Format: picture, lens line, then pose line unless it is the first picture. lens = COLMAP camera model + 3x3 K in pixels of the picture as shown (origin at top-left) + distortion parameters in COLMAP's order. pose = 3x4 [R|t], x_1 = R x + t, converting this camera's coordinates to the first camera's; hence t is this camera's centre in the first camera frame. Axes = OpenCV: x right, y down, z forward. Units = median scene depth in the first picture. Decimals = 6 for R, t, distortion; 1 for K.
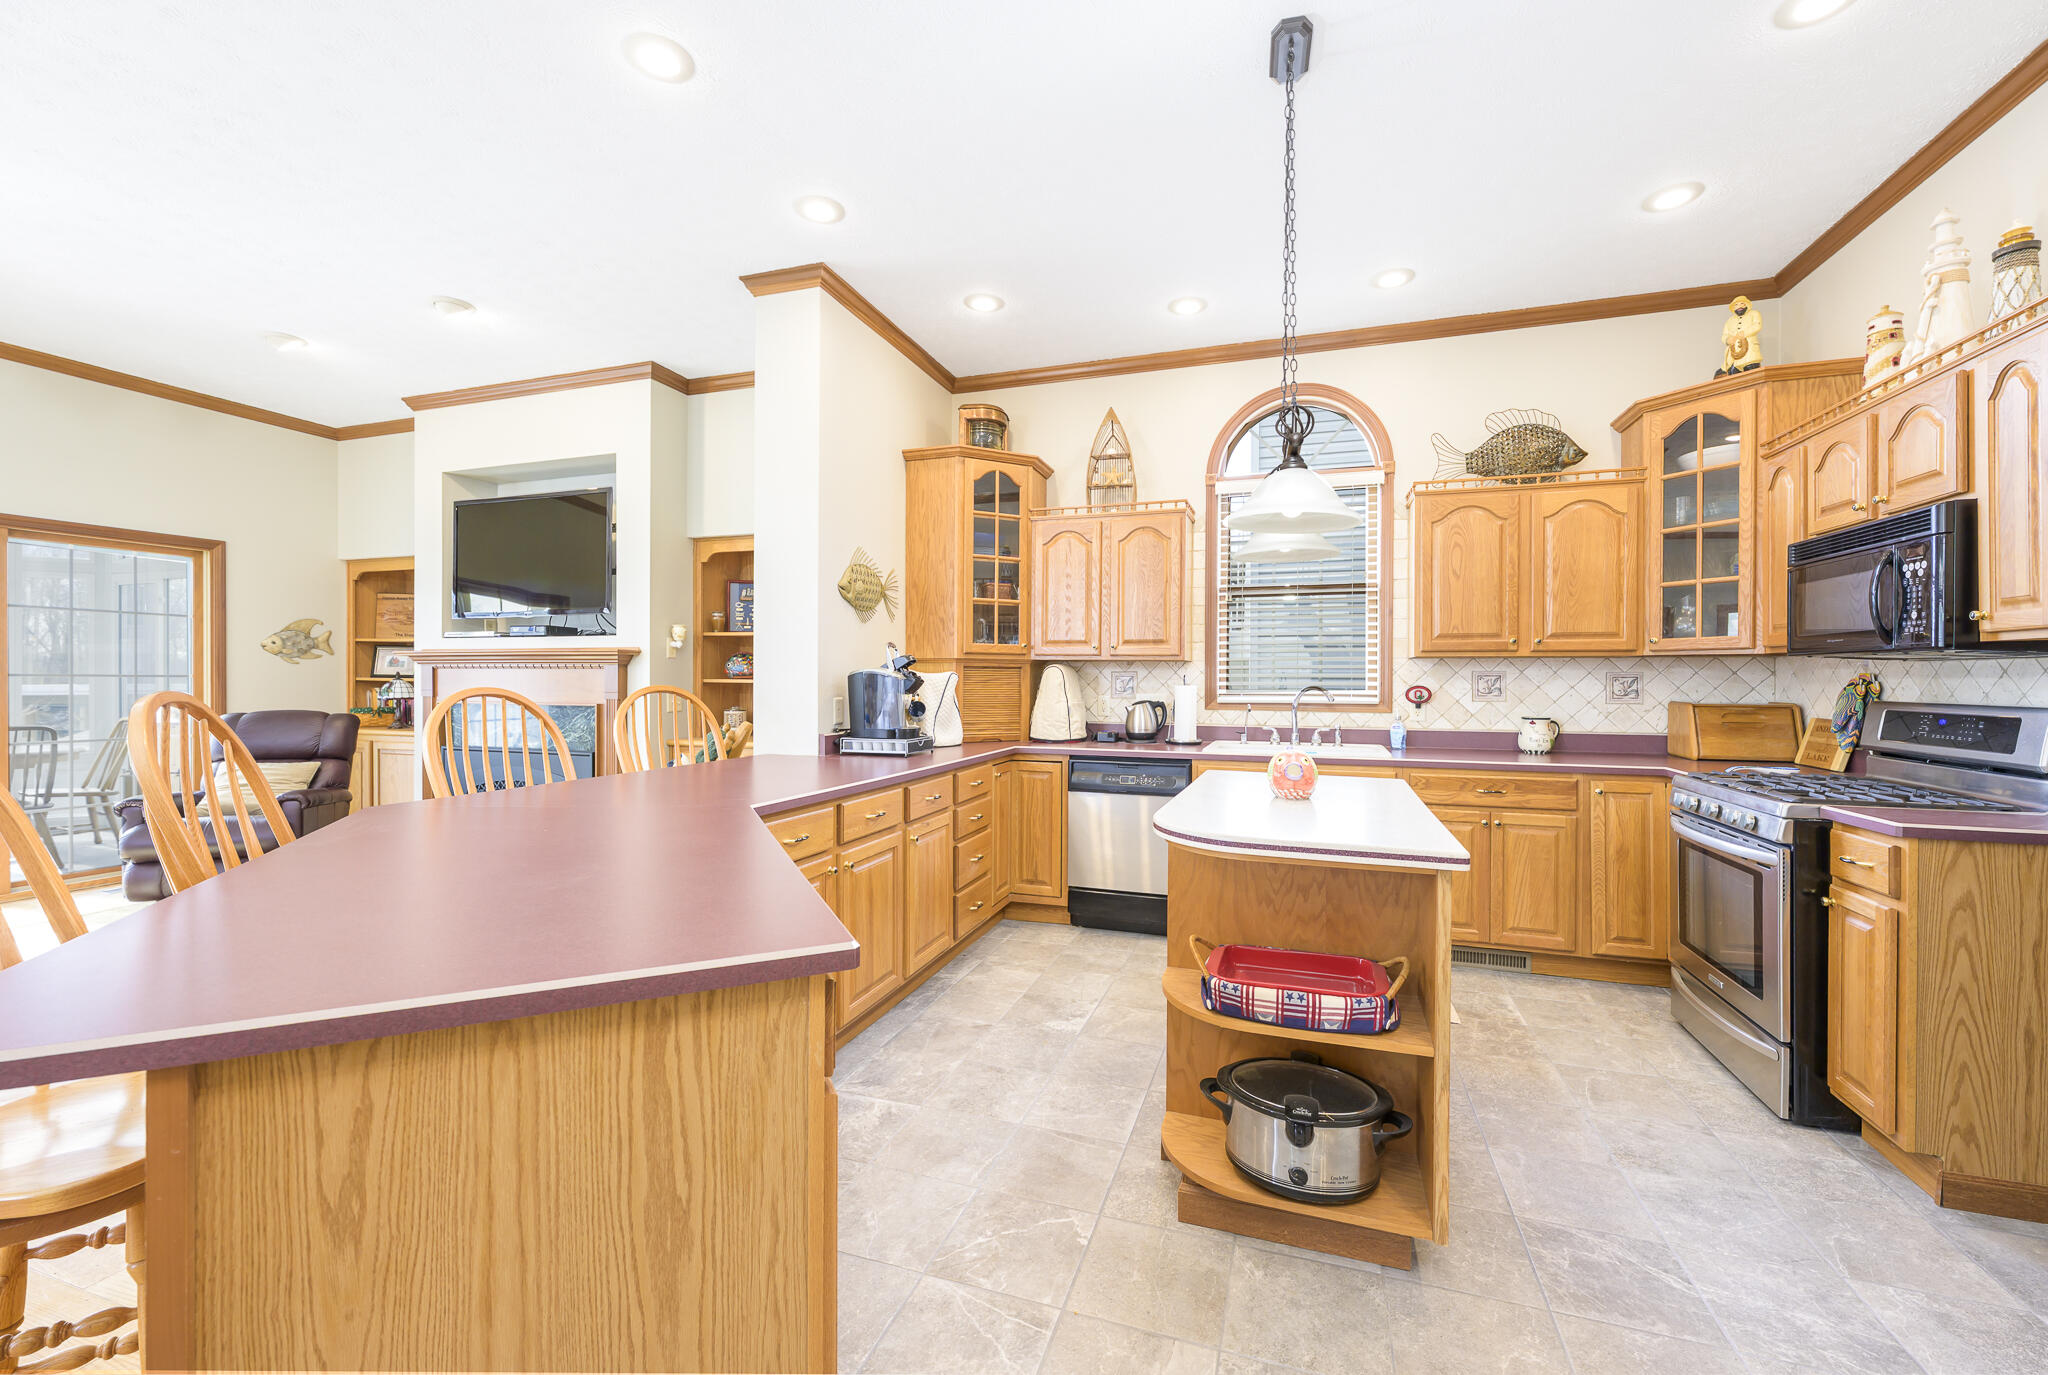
lens RADIAL K [[834.7, 0, 1007.2], [0, 834.7, 681.6], [0, 0, 1]] dist [-0.006102, 0.000314]
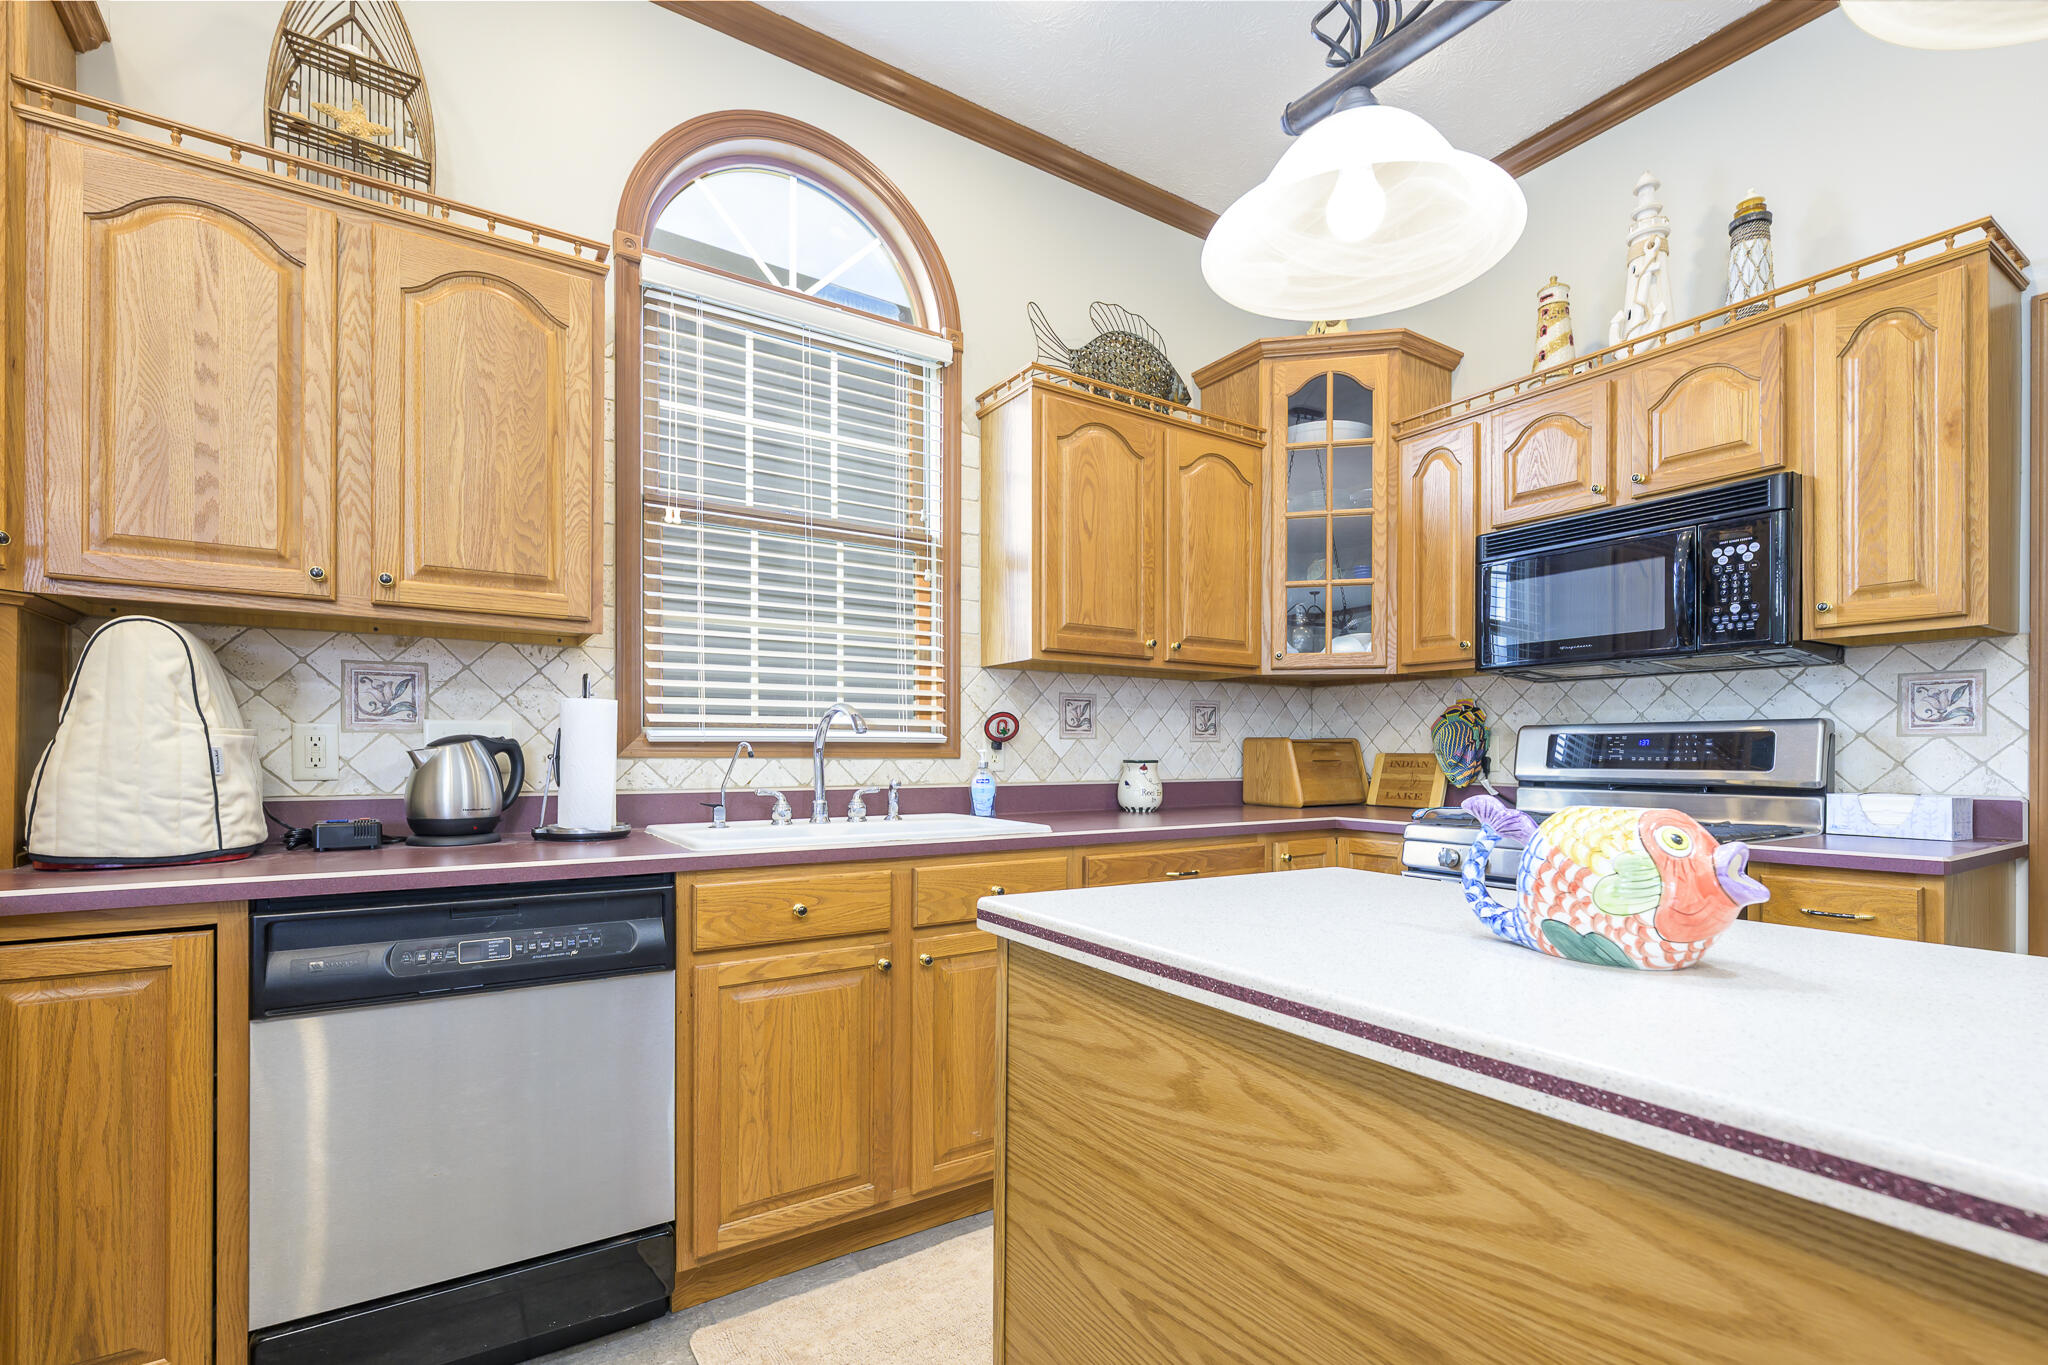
lens RADIAL K [[944.2, 0, 1100.8], [0, 944.2, 755.8], [0, 0, 1]] dist [0.002198, -0.000300]
pose [[0.576507, -0.003732, 0.817084, -0.029340], [0.003633, 0.999991, 0.002003, 0.036817], [-0.817084, 0.001814, 0.576516, 0.562562]]
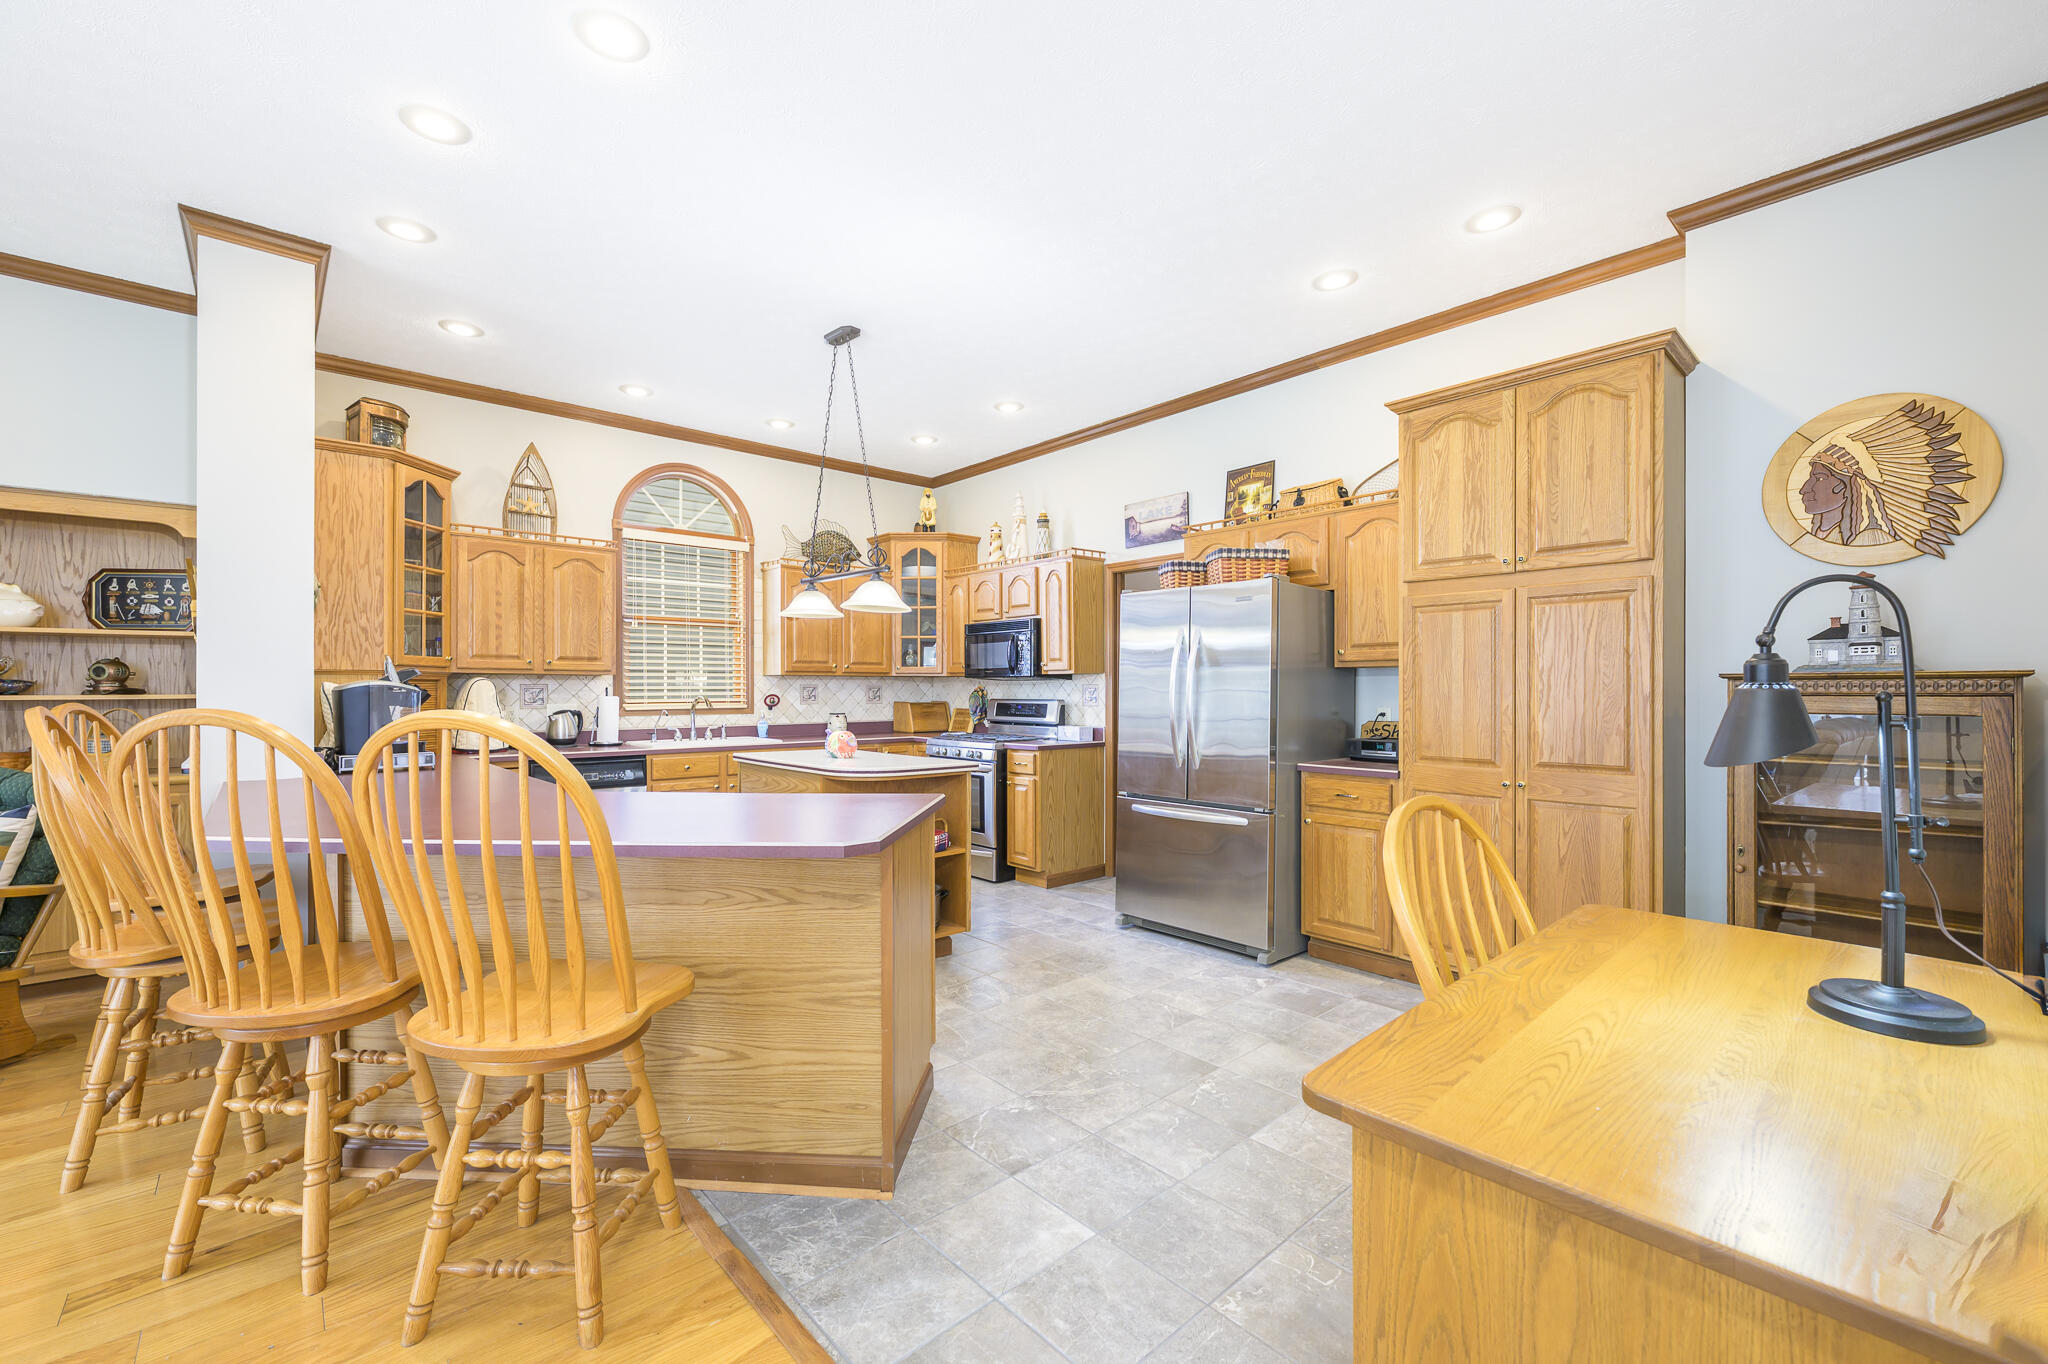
lens RADIAL K [[834.7, 0, 1063.0], [0, 834.7, 693.4], [0, 0, 1]] dist [-0.006102, 0.000314]
pose [[0.459254, -0.008068, 0.888269, -0.594103], [0.006392, 0.999963, 0.005777, -0.002064], [-0.888282, 0.003025, 0.459288, -0.132471]]
